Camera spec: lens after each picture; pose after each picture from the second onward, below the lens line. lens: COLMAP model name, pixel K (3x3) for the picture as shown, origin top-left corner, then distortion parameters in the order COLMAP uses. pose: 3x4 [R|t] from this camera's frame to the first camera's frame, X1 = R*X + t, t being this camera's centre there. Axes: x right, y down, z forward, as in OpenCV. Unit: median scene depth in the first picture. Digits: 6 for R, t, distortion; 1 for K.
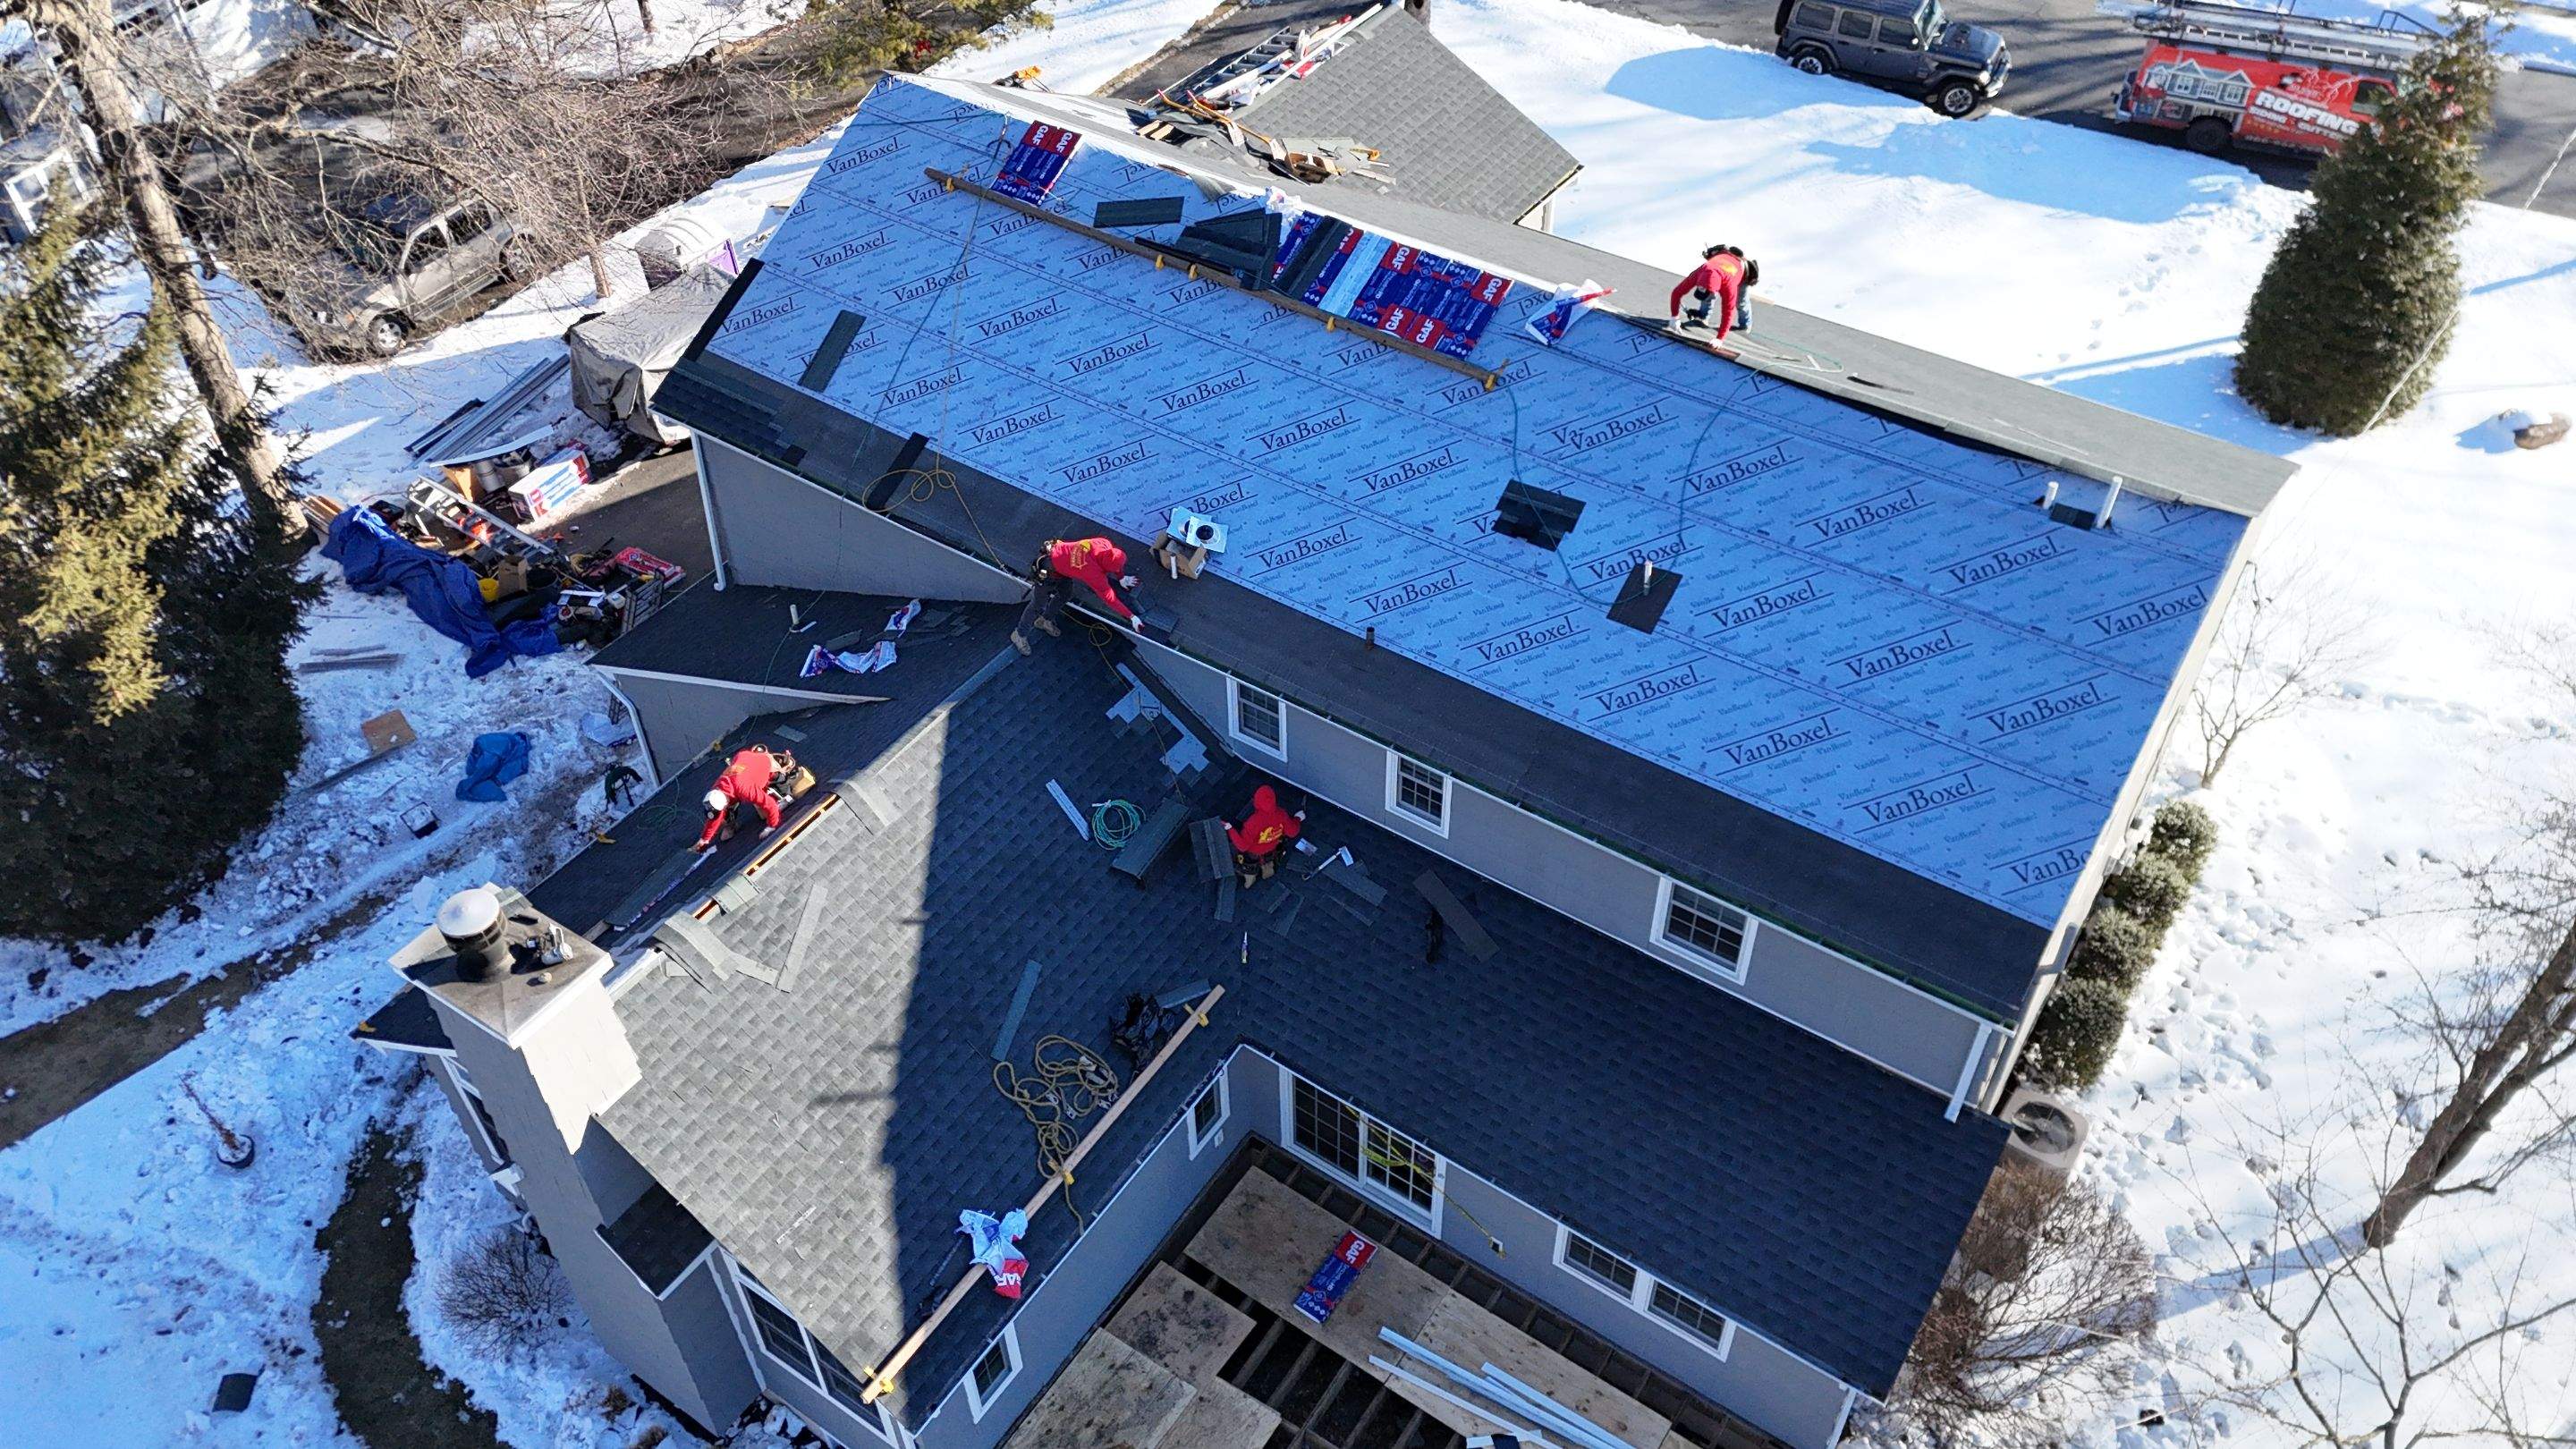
lens RADIAL K [[1885.7, 0, 1288.0], [0, 1885.7, 724.5], [0, 0, 1]] dist [0.084608, -0.082721]
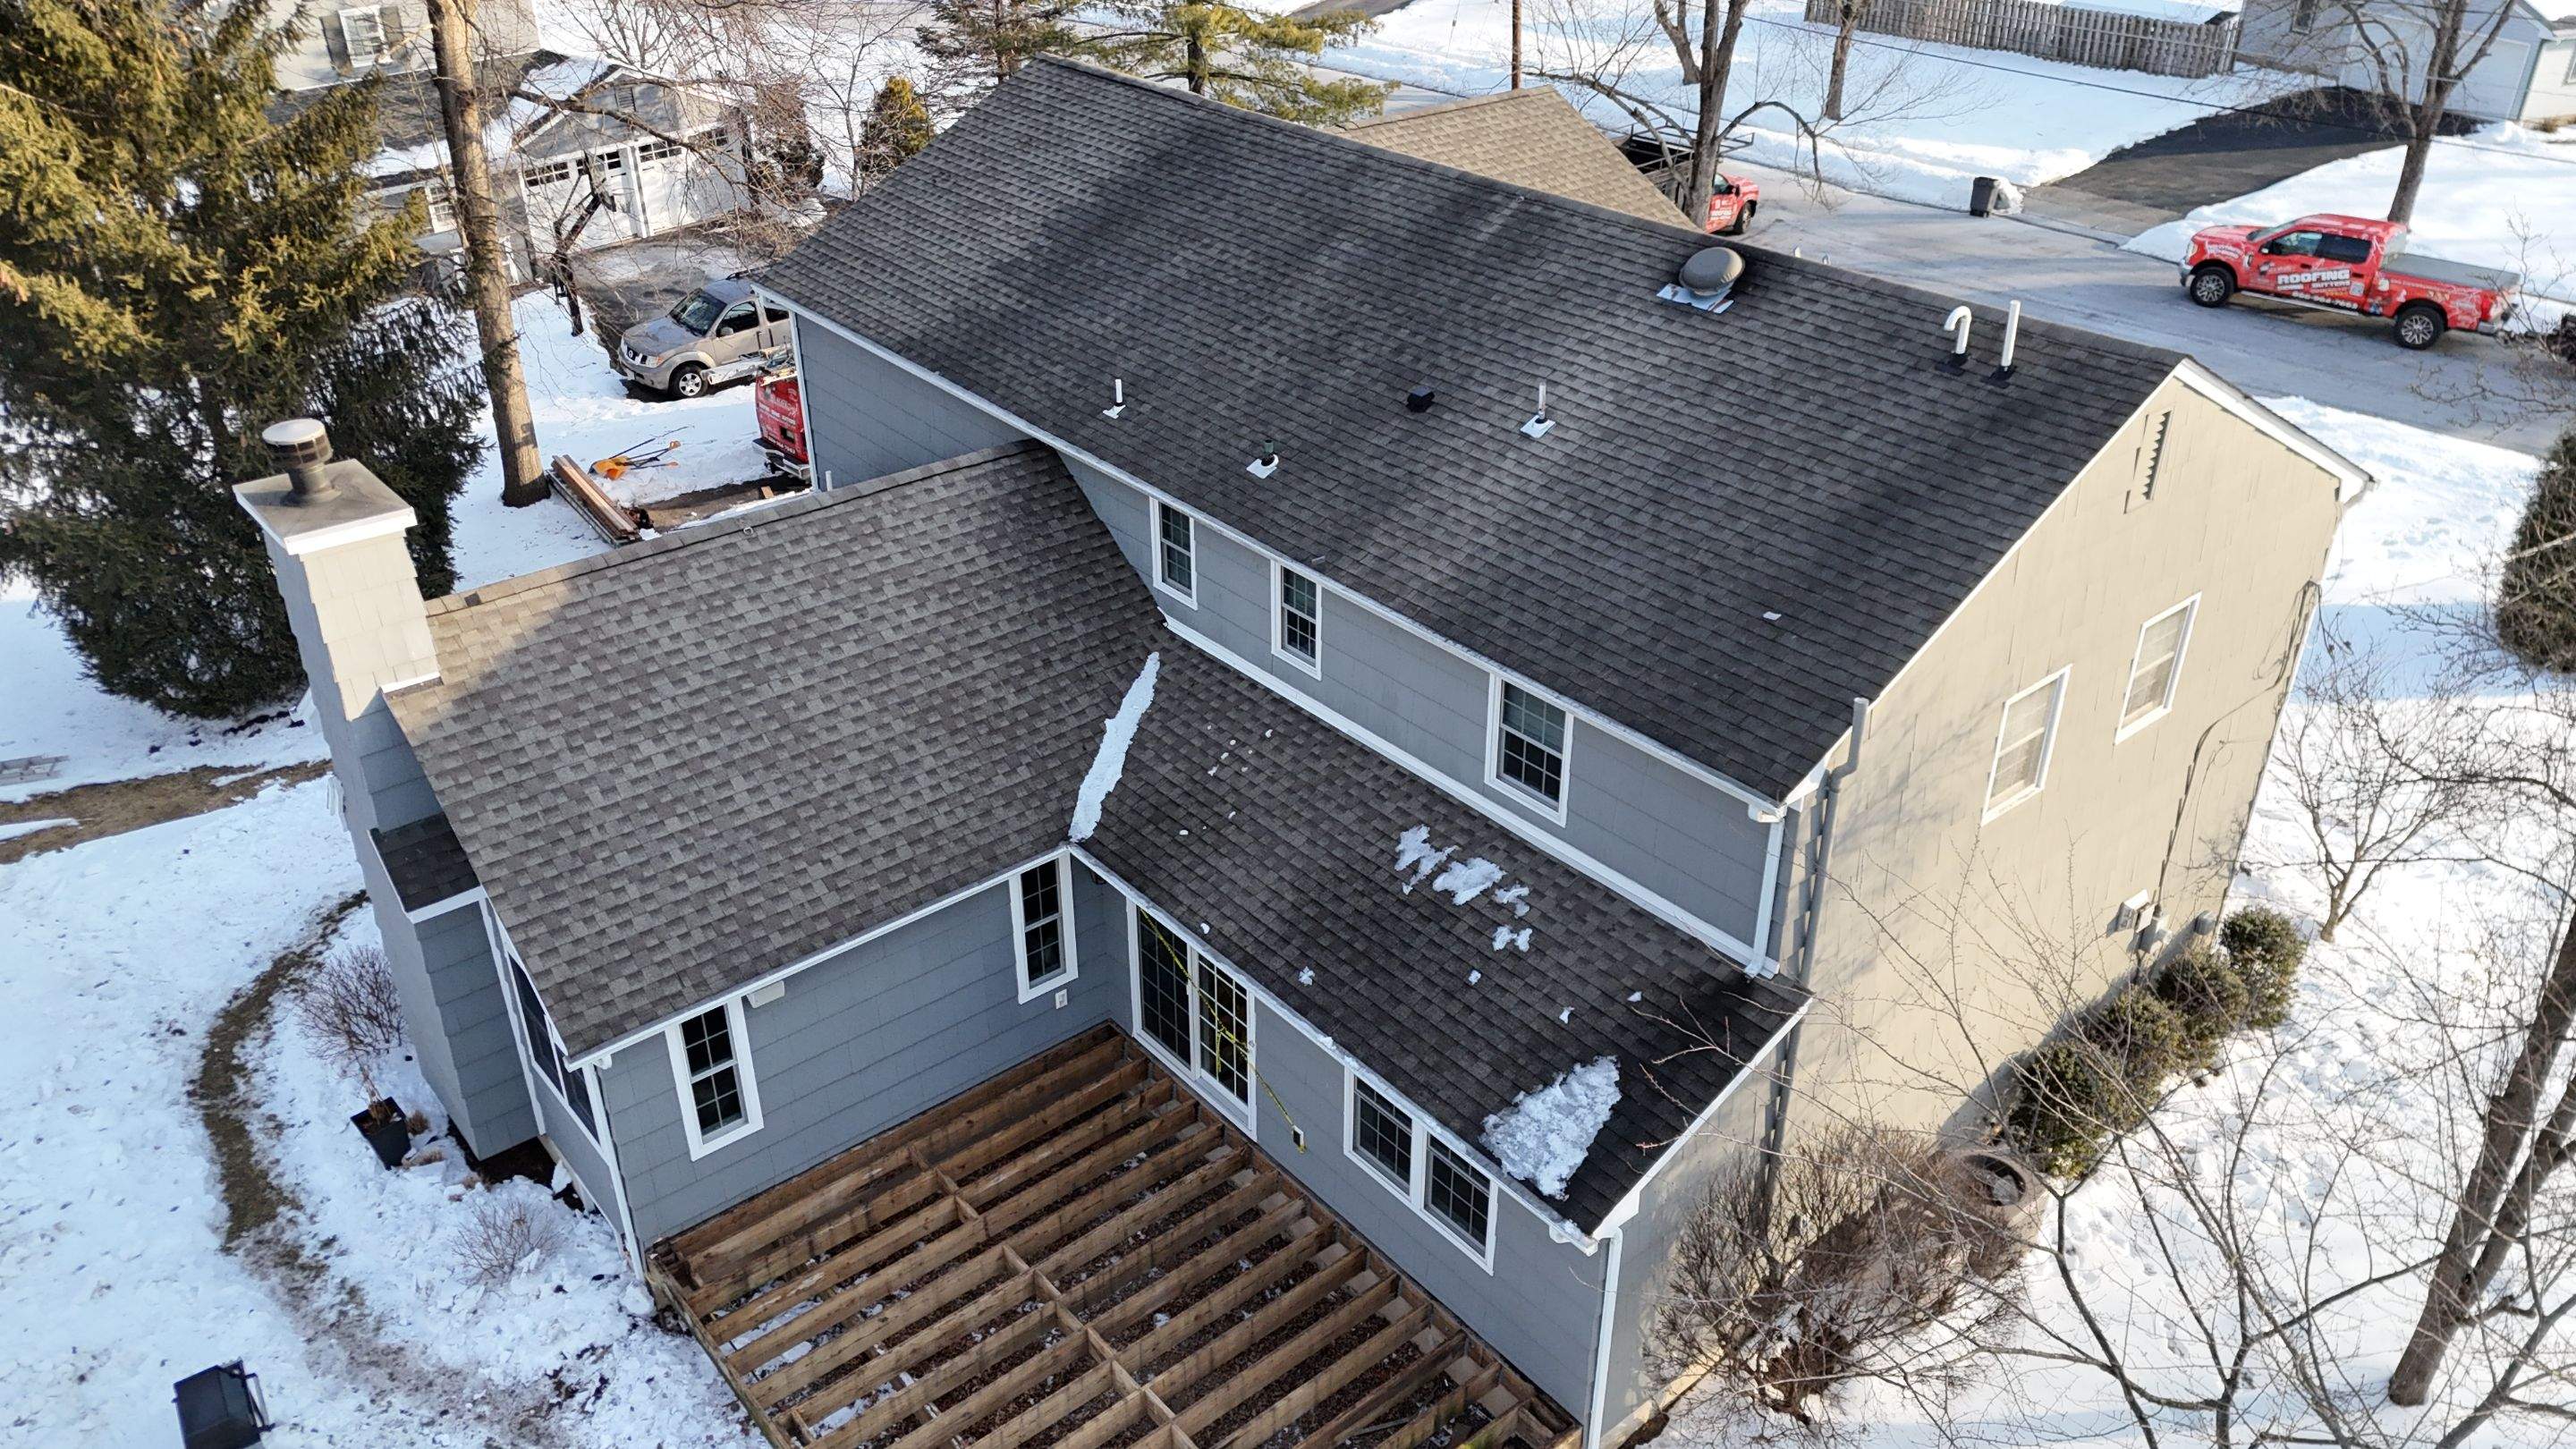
lens RADIAL K [[1885.7, 0, 1288.0], [0, 1885.7, 724.5], [0, 0, 1]] dist [0.084608, -0.082721]
pose [[0.960758, 0.148152, -0.234510, 0.280719], [-0.199895, 0.955930, -0.215035, 0.275636], [0.192317, 0.253474, 0.948032, 0.095572]]
